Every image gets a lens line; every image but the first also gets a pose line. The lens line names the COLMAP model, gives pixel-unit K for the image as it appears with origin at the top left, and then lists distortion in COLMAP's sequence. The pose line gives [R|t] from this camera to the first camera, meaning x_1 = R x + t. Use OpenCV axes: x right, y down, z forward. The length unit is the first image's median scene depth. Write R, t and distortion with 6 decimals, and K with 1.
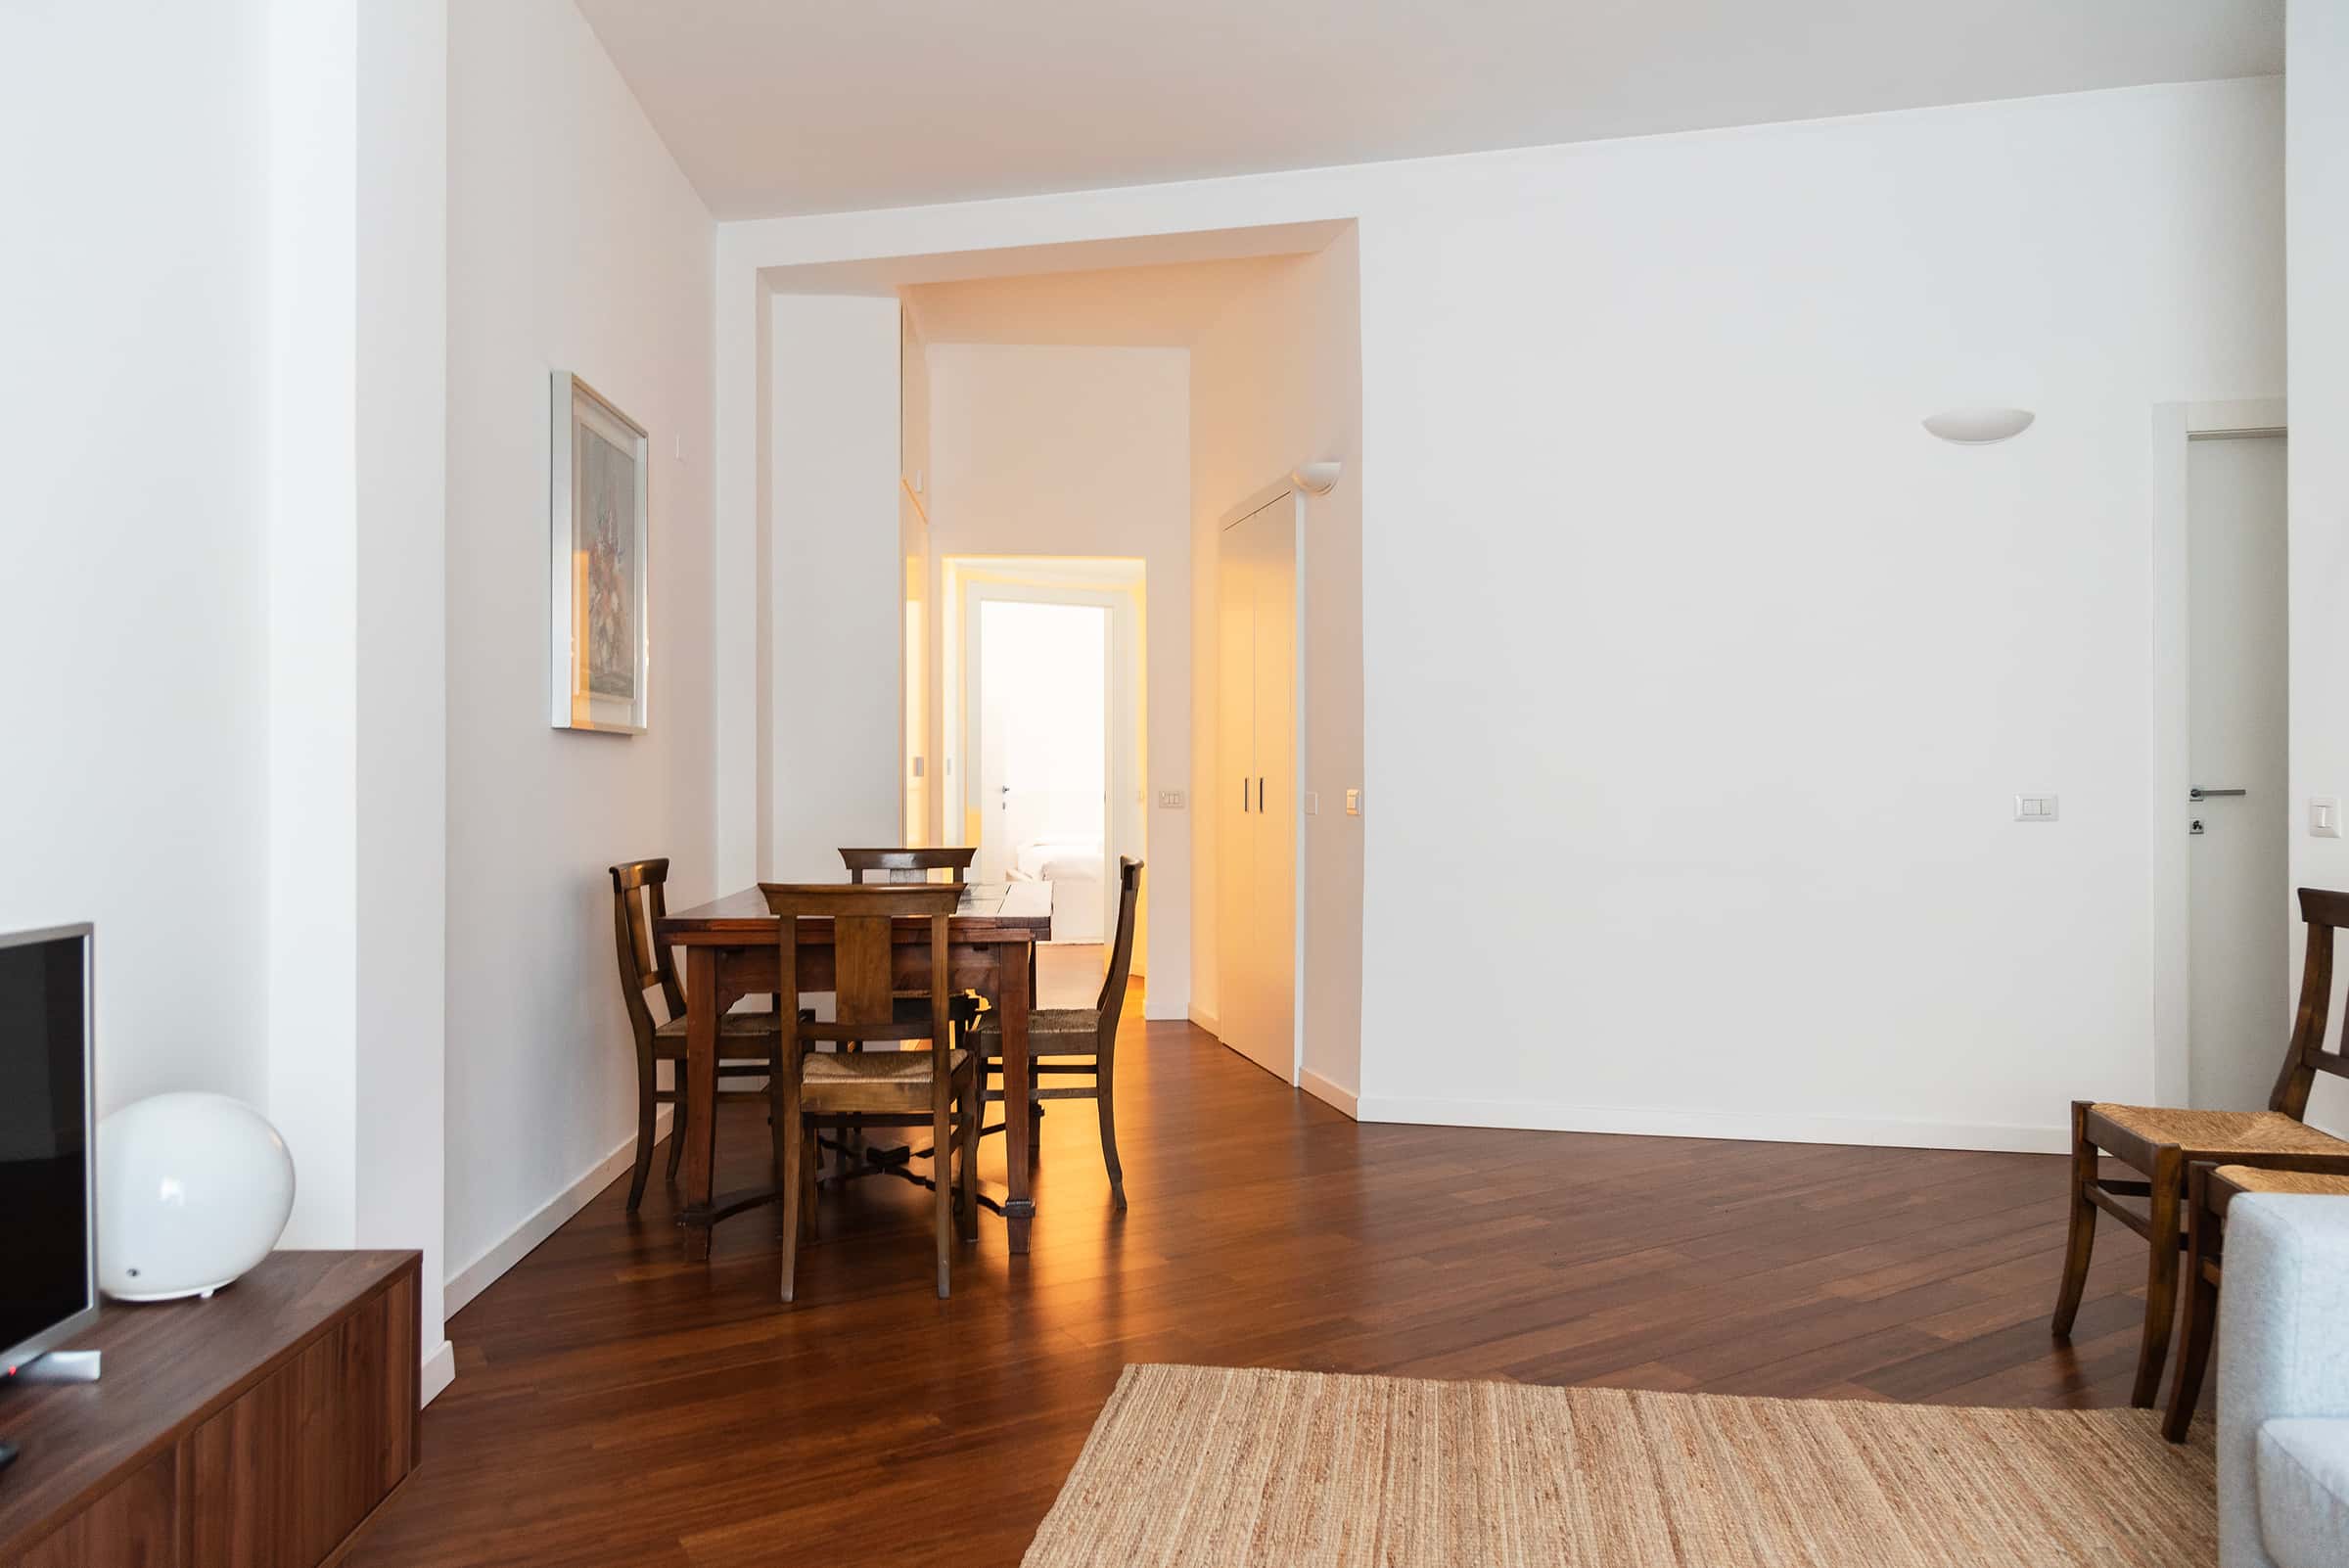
lens RADIAL K [[1538.8, 0, 1174.2], [0, 1538.8, 798.7], [0, 0, 1]] dist [-0.002106, -0.002892]
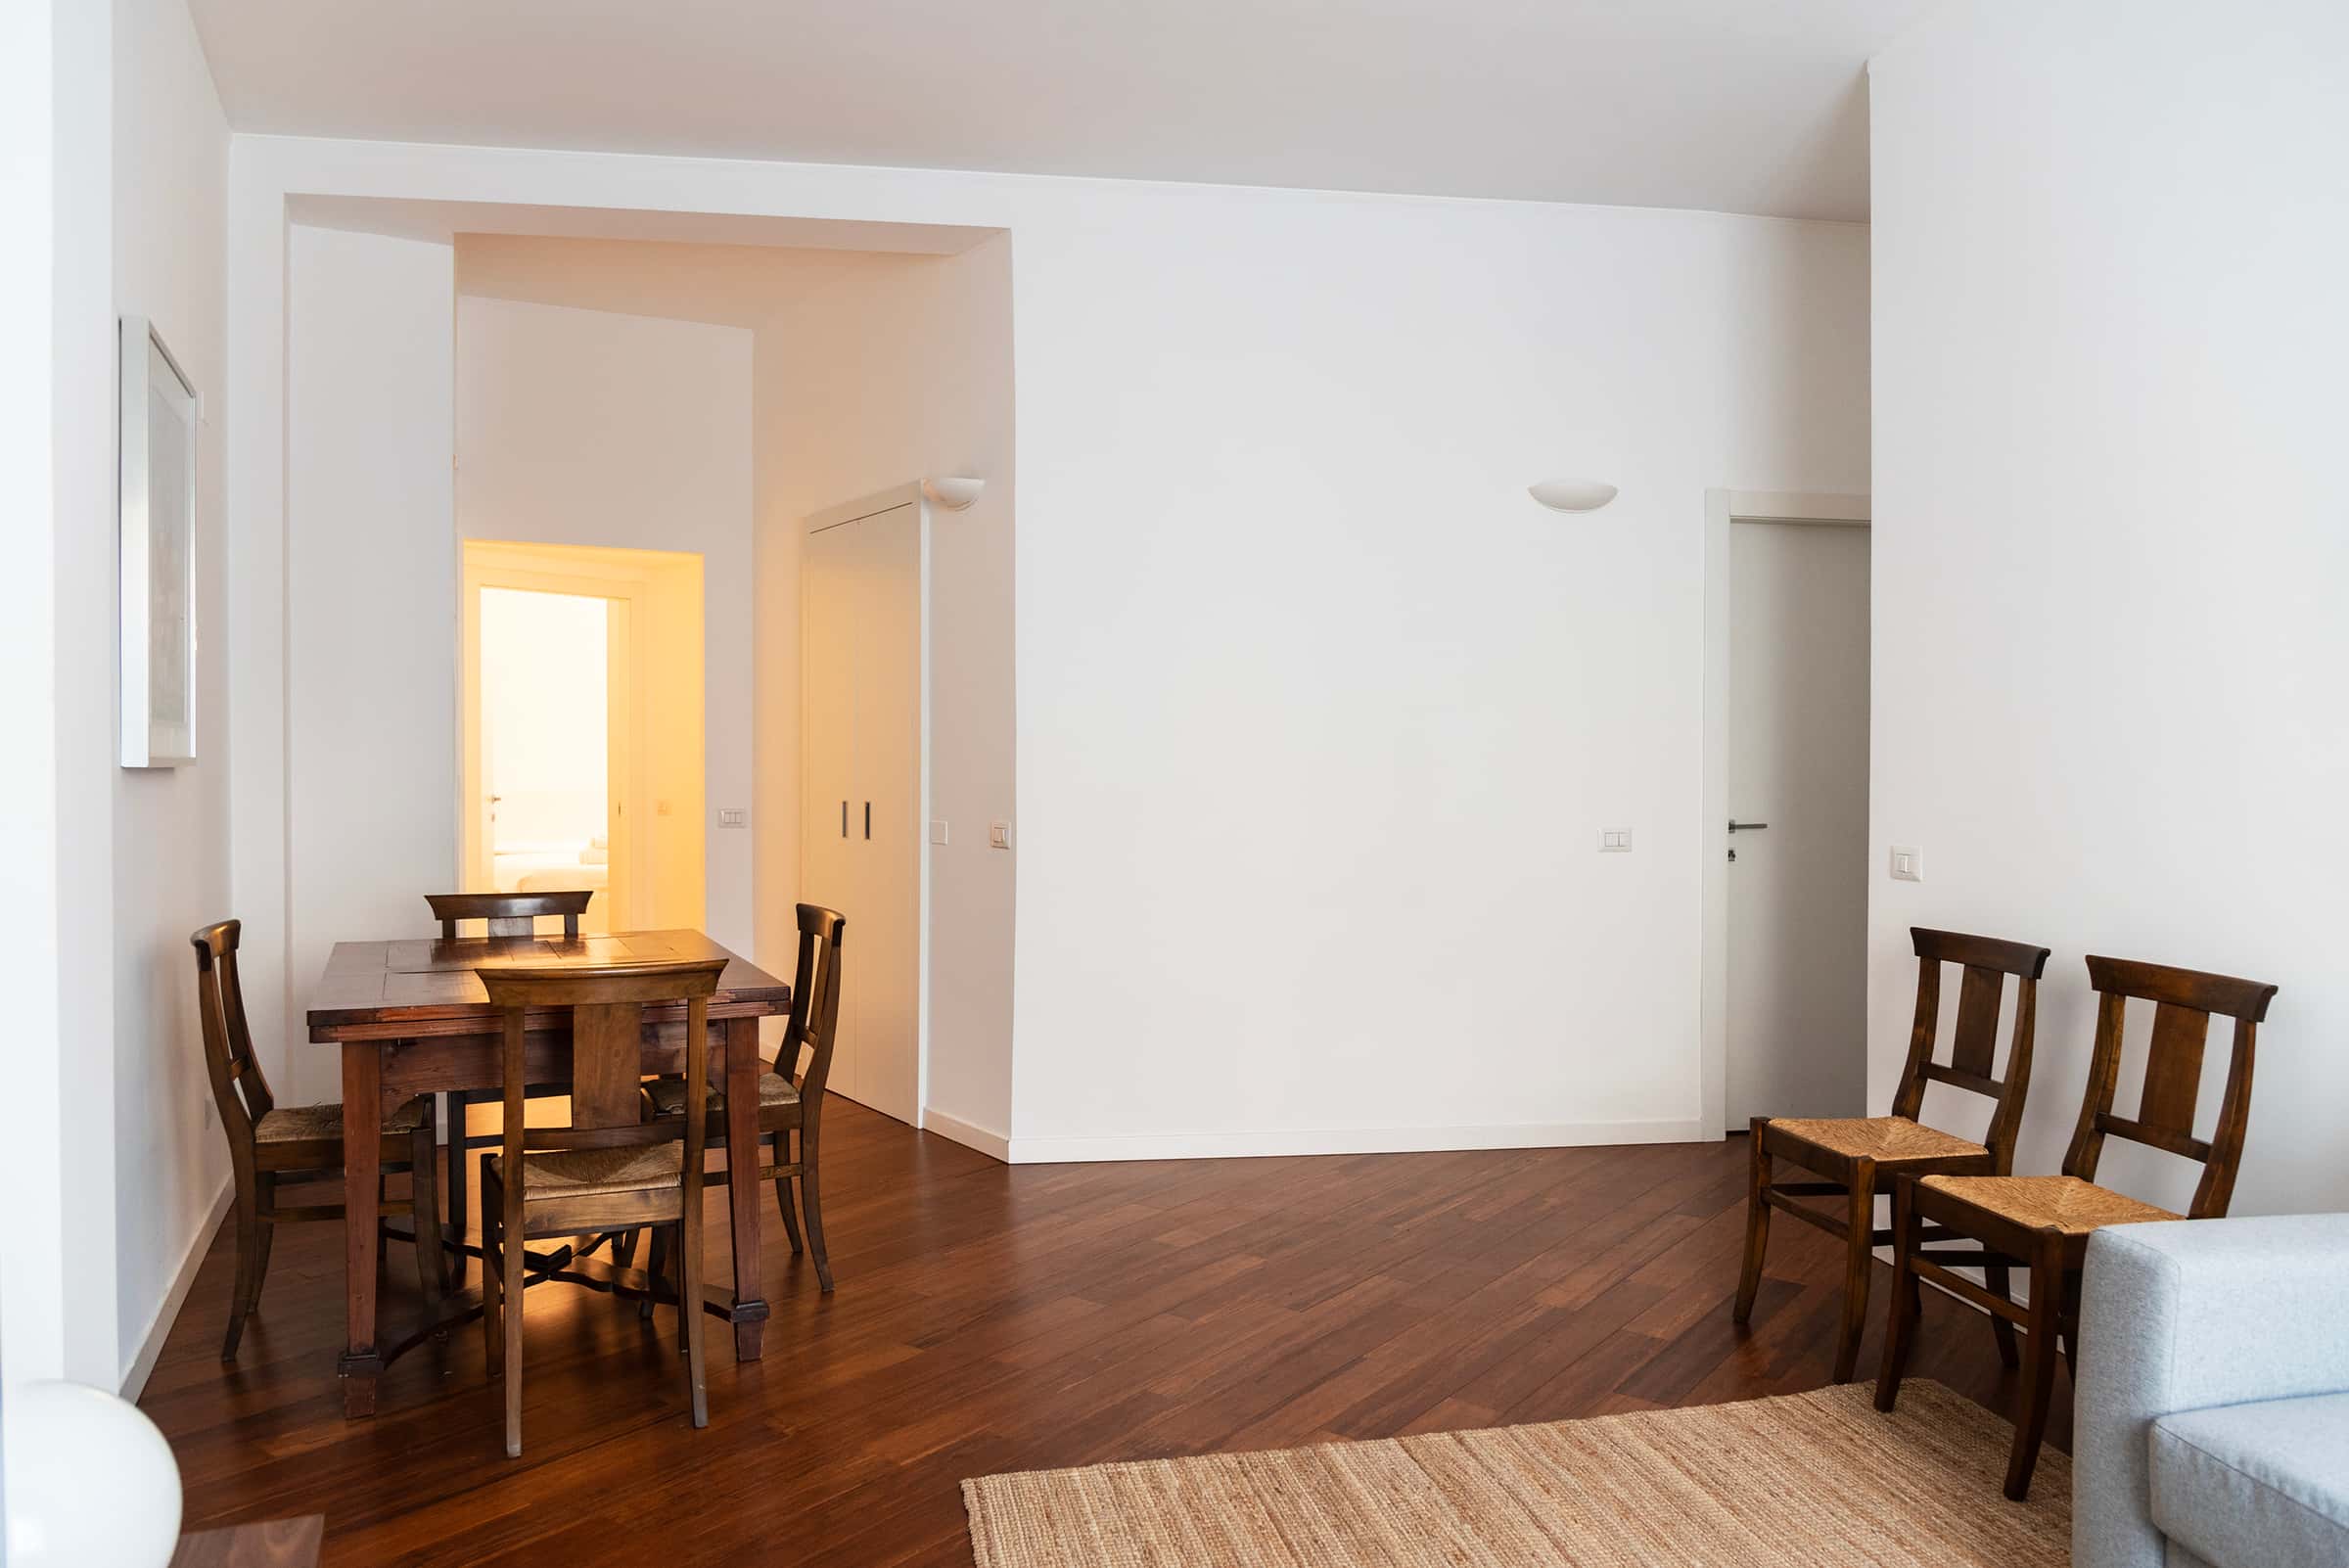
lens RADIAL K [[1566.0, 0, 1172.9], [0, 1566.0, 800.7], [0, 0, 1]] dist [-0.015870, -0.005709]
pose [[0.930529, -0.000278, 0.366217, -0.241594], [-0.003623, 0.999944, 0.009965, -0.049009], [-0.366200, -0.010599, 0.930476, 0.077122]]
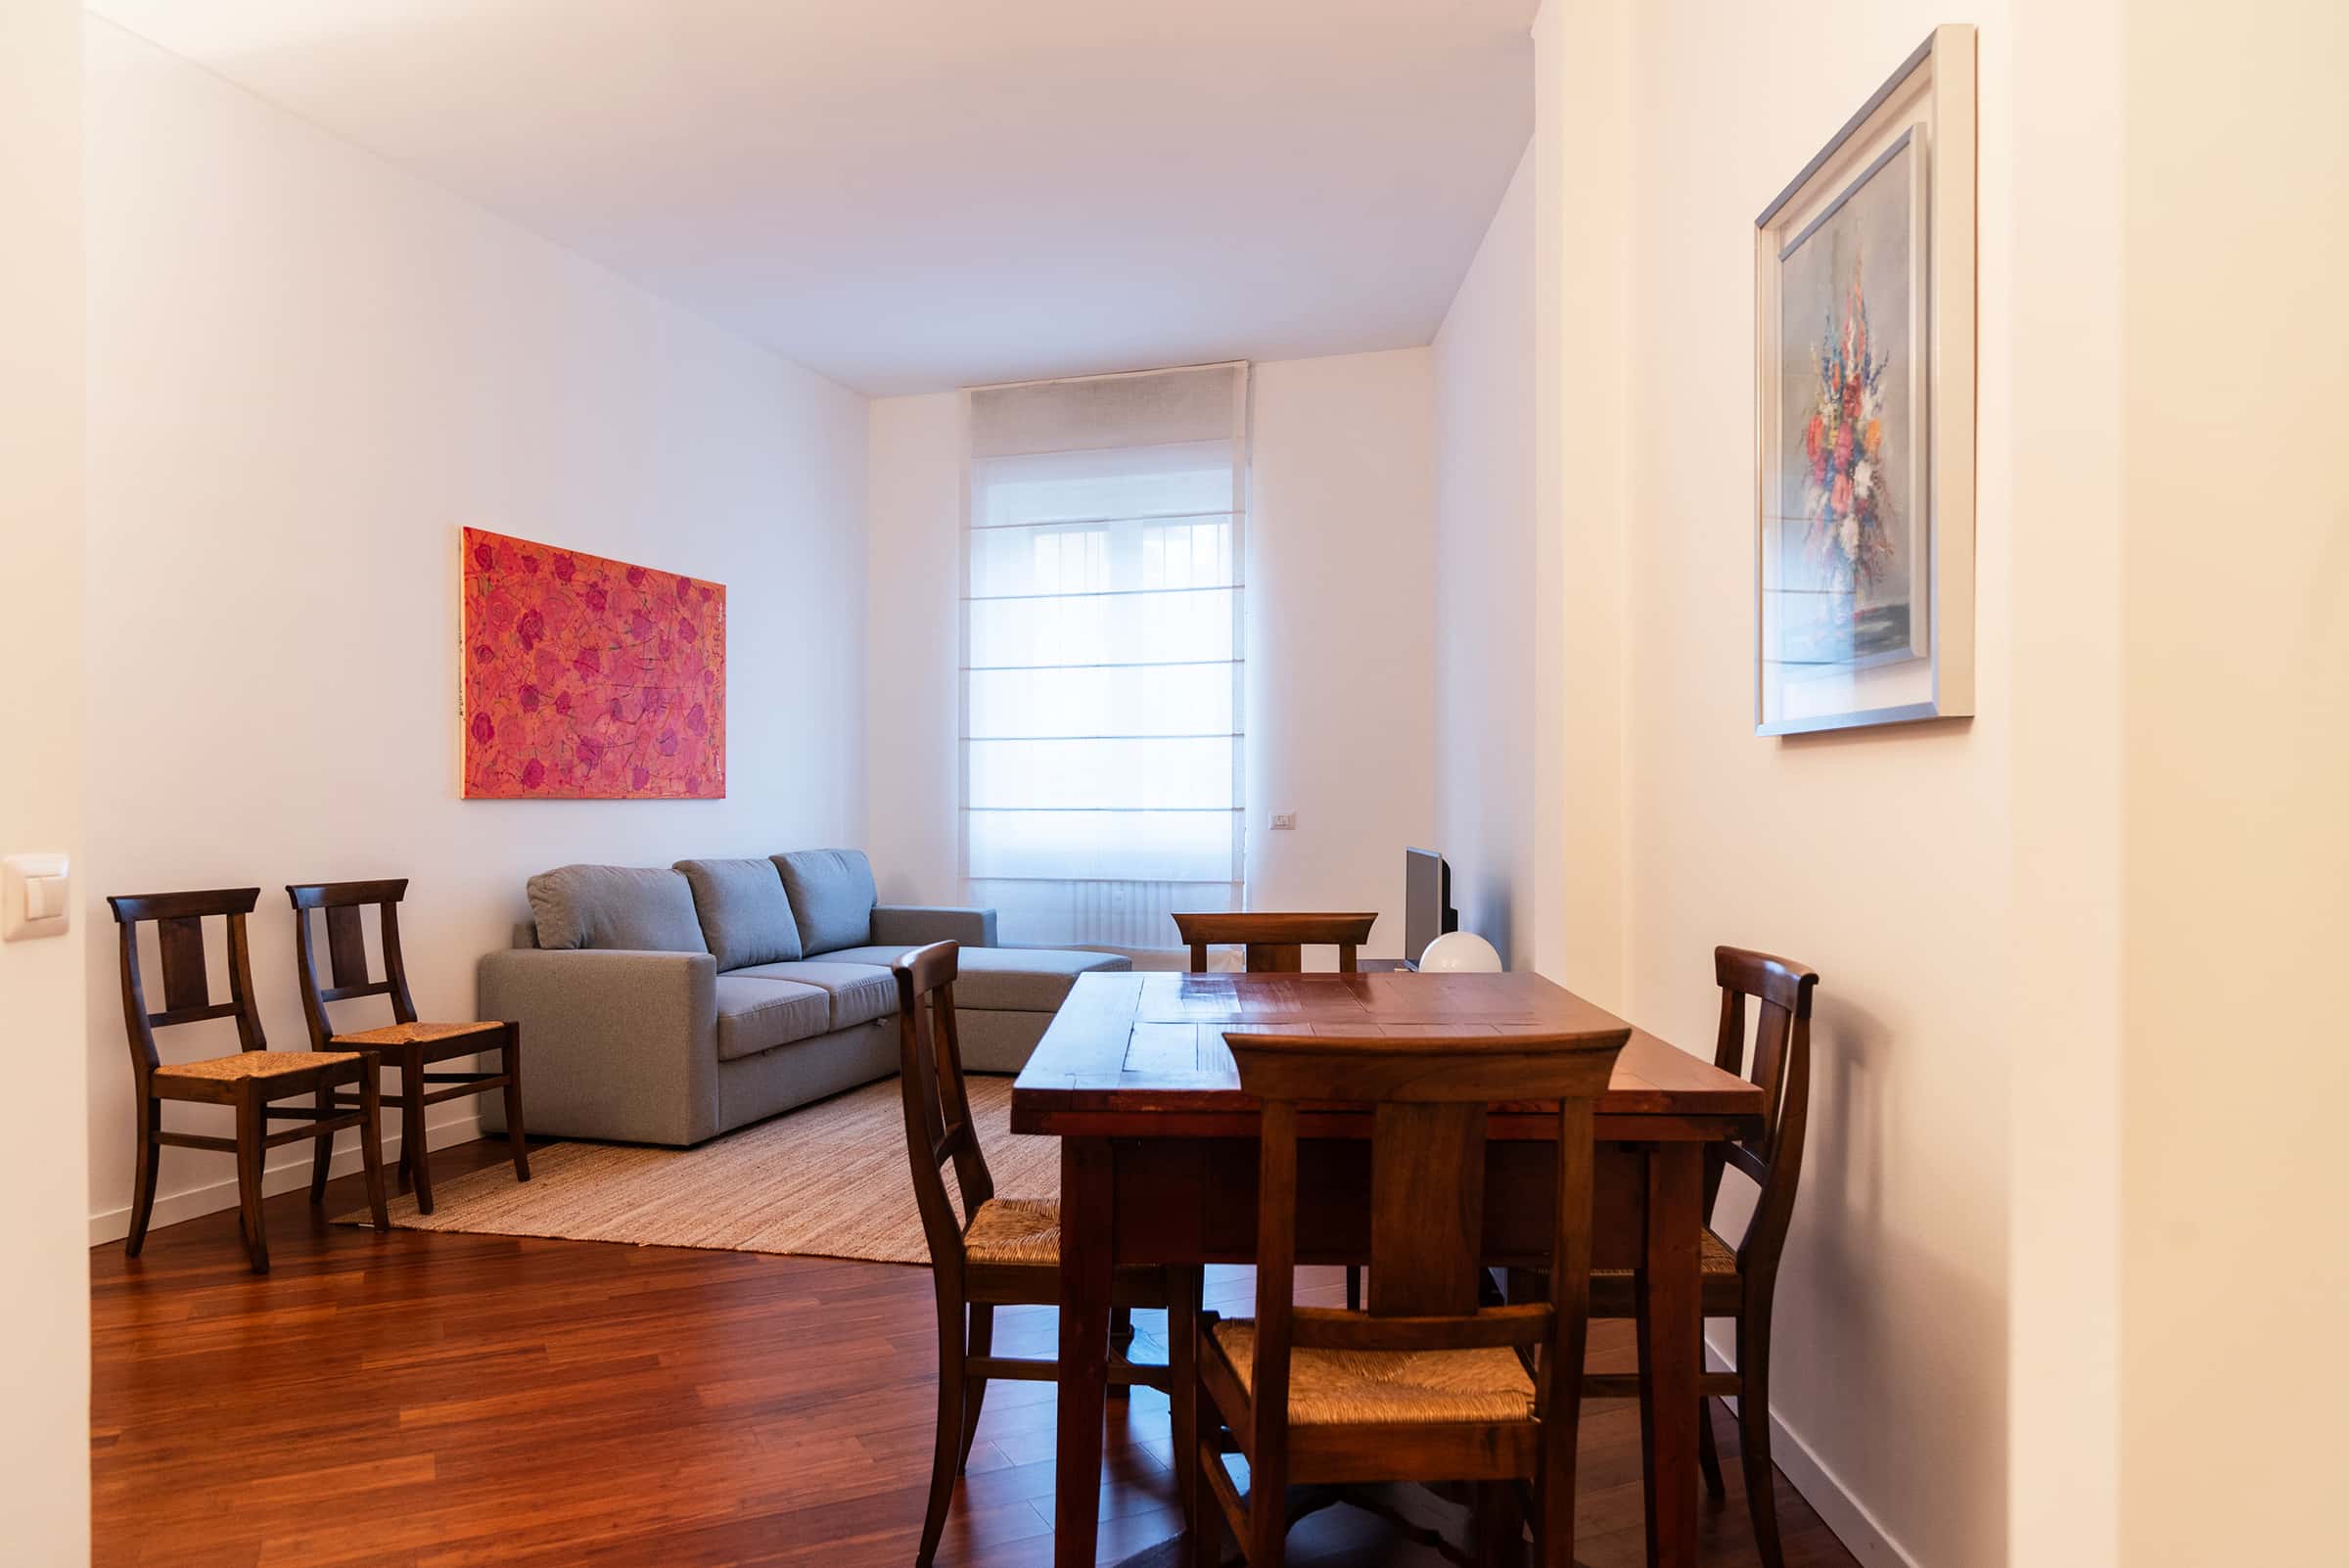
lens RADIAL K [[1518.3, 0, 1183.8], [0, 1518.3, 801.1], [0, 0, 1]] dist [-0.008636, -0.000340]
pose [[-0.996128, -0.001352, 0.087909, -0.244213], [-0.000022, 0.999886, 0.015127, -0.038155], [-0.087919, 0.015067, -0.996014, 2.083291]]
